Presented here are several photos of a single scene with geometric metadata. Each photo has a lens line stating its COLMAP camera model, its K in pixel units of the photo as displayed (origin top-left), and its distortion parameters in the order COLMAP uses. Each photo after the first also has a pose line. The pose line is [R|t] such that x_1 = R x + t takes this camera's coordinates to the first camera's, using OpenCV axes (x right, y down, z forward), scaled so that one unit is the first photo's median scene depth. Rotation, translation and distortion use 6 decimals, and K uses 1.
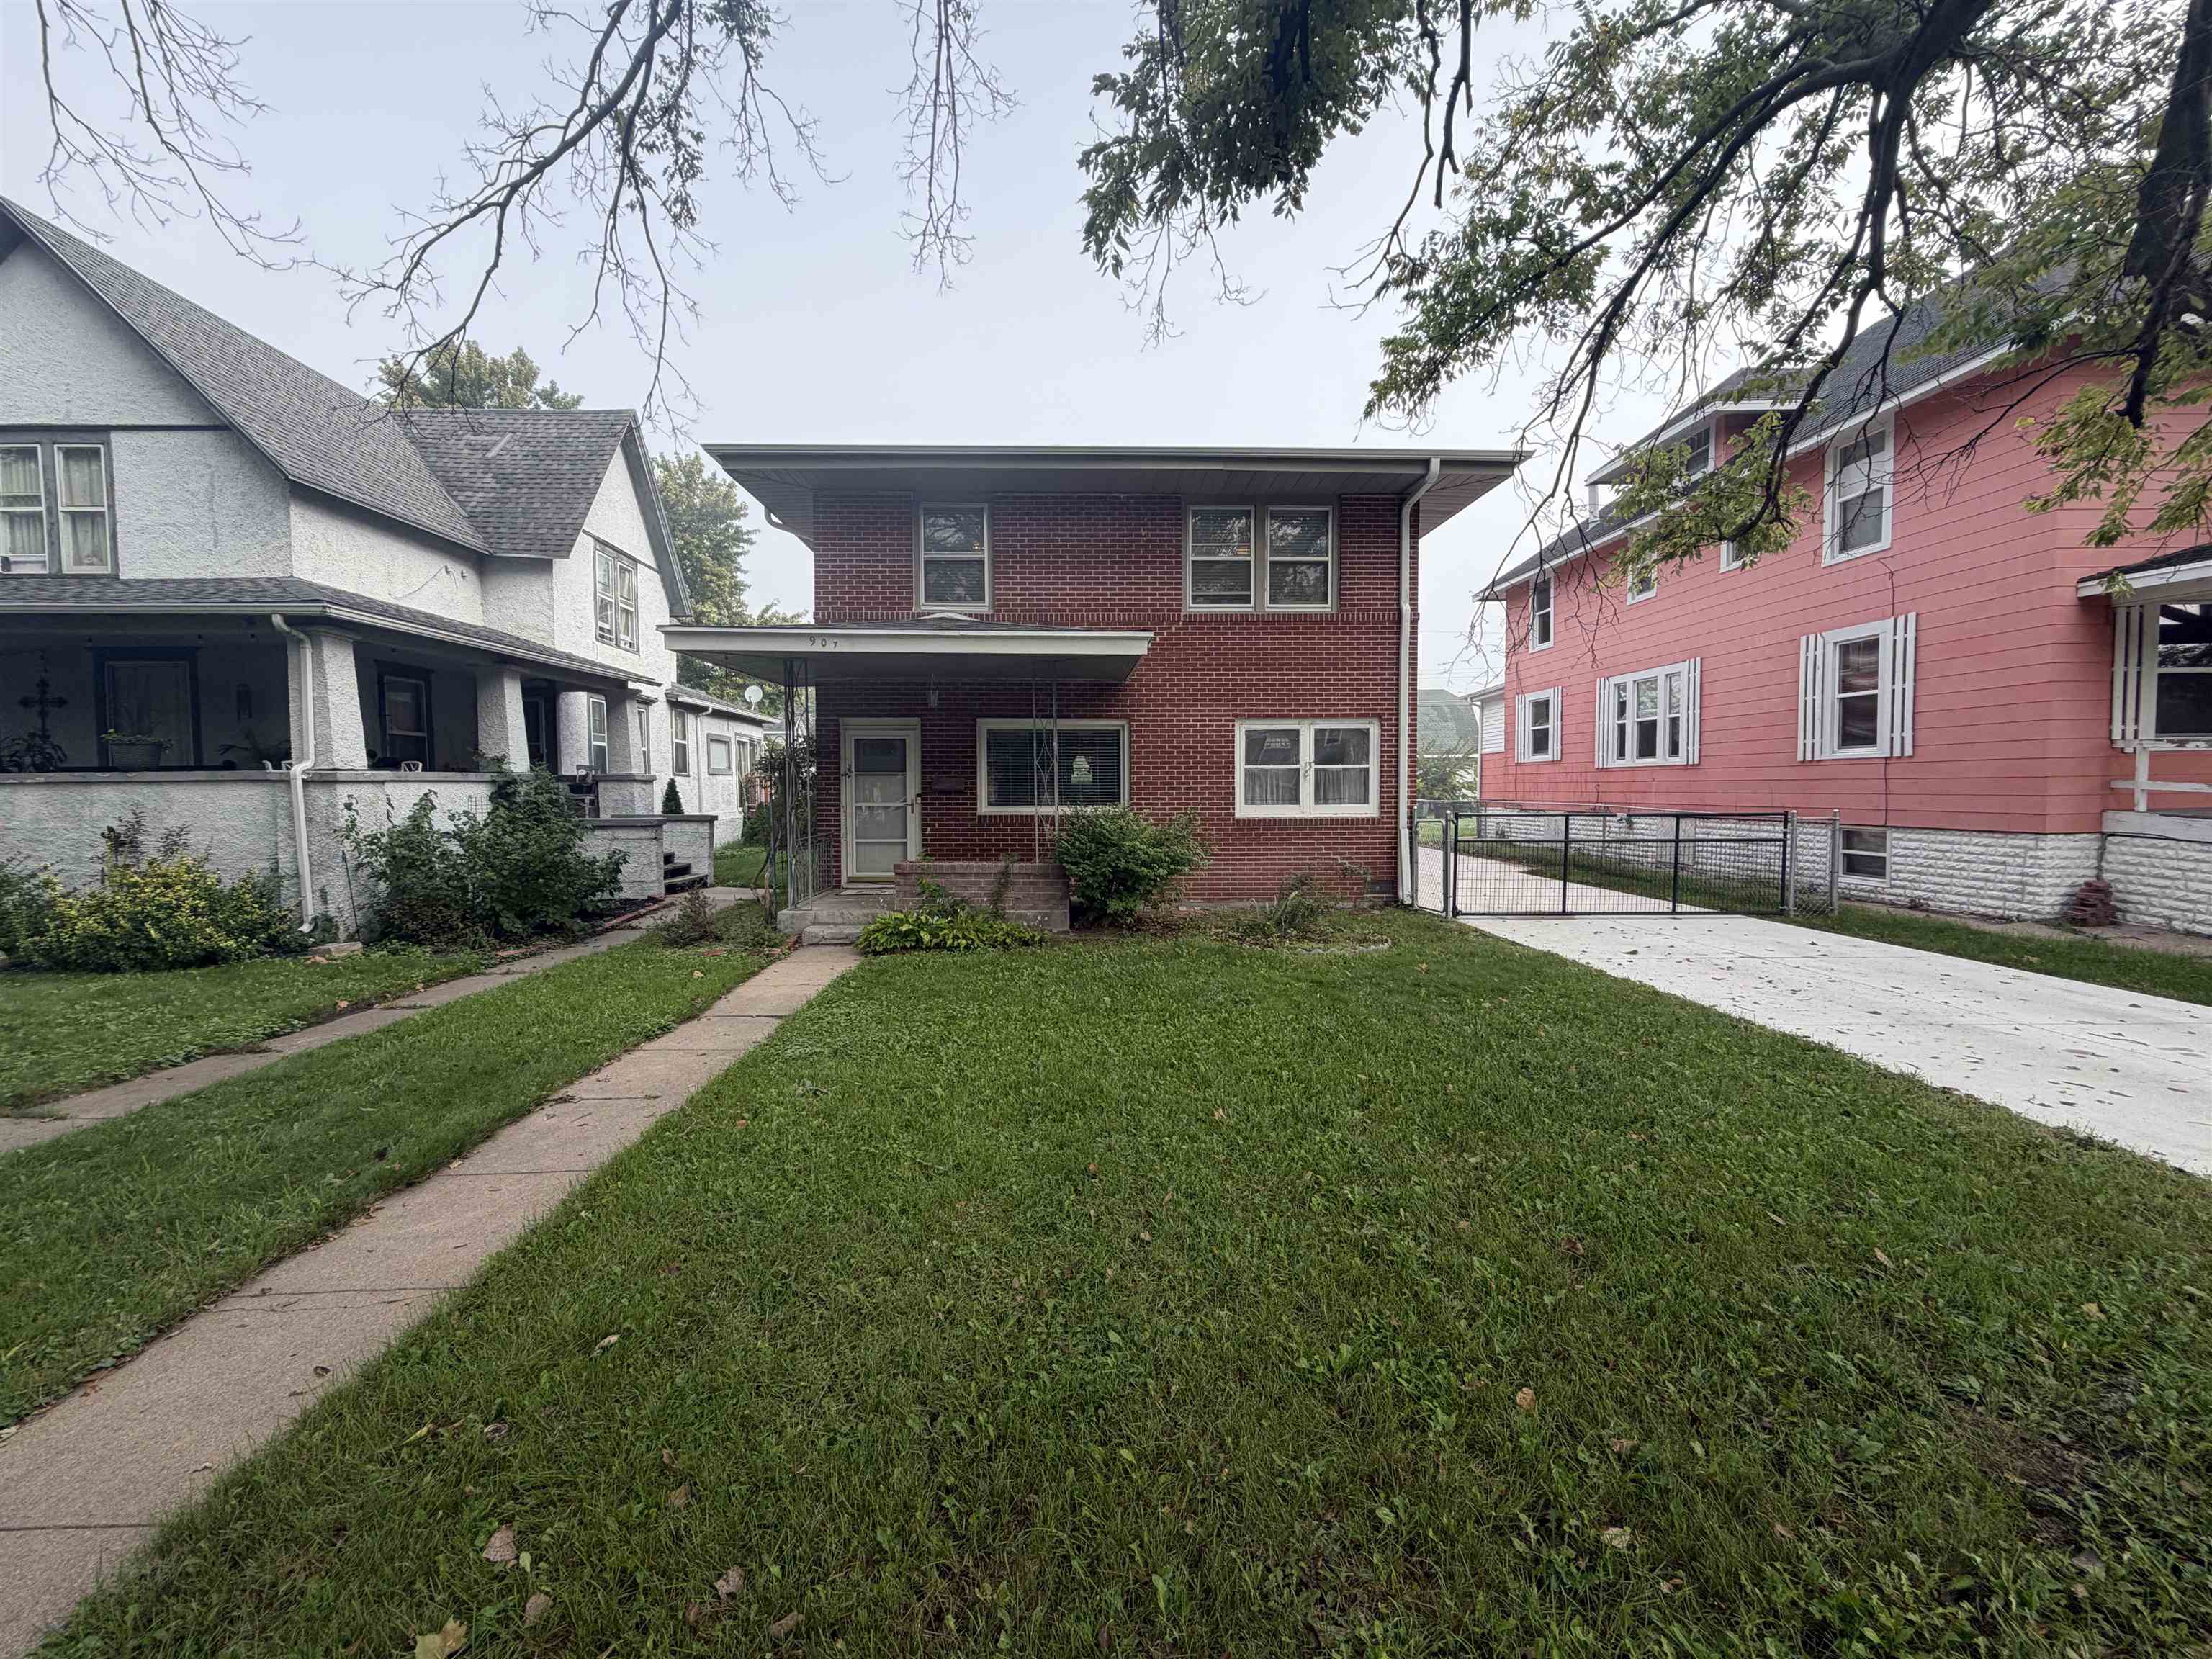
lens RADIAL K [[881.7, 0, 1102.3], [0, 881.7, 821.4], [0, 0, 1]] dist [-0.000186, 0.000181]
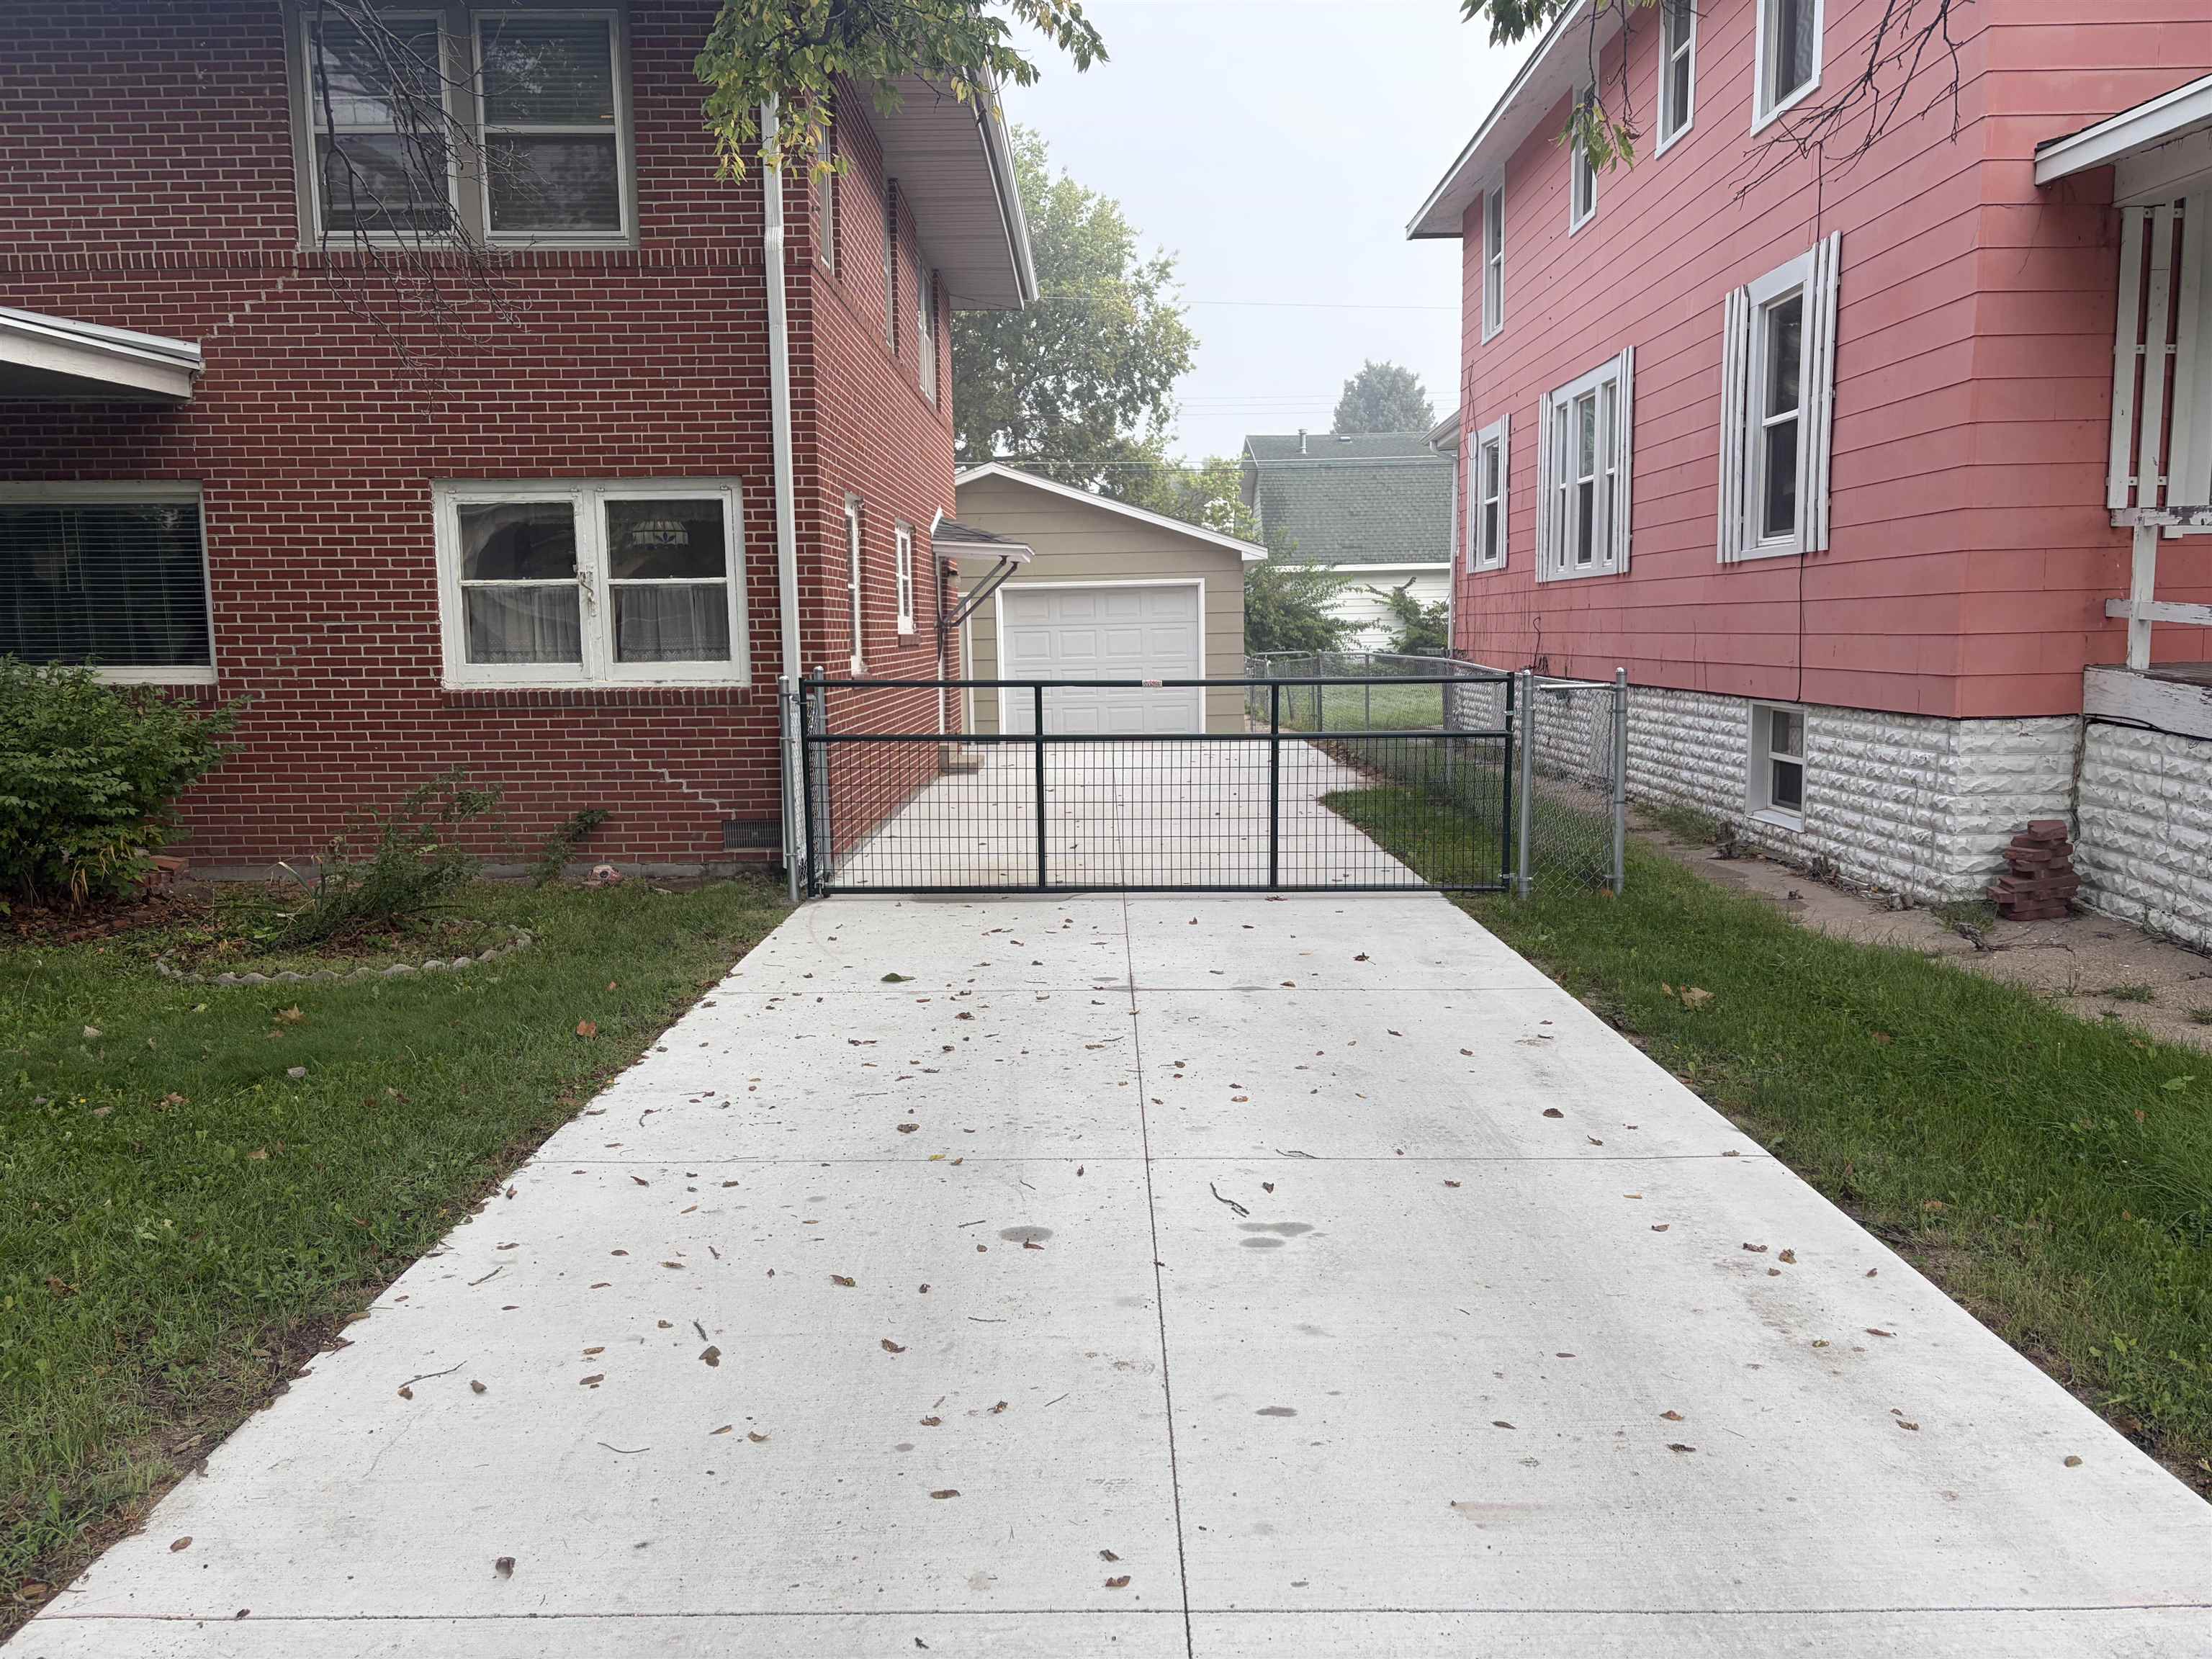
lens RADIAL K [[1654.0, 0, 1108.2], [0, 1654.0, 833.4], [0, 0, 1]] dist [0.023331, -0.000555]
pose [[0.999730, -0.001850, -0.023145, 0.539295], [0.003820, 0.996342, 0.085371, -0.001848], [0.022902, -0.085436, 0.996080, 0.100683]]
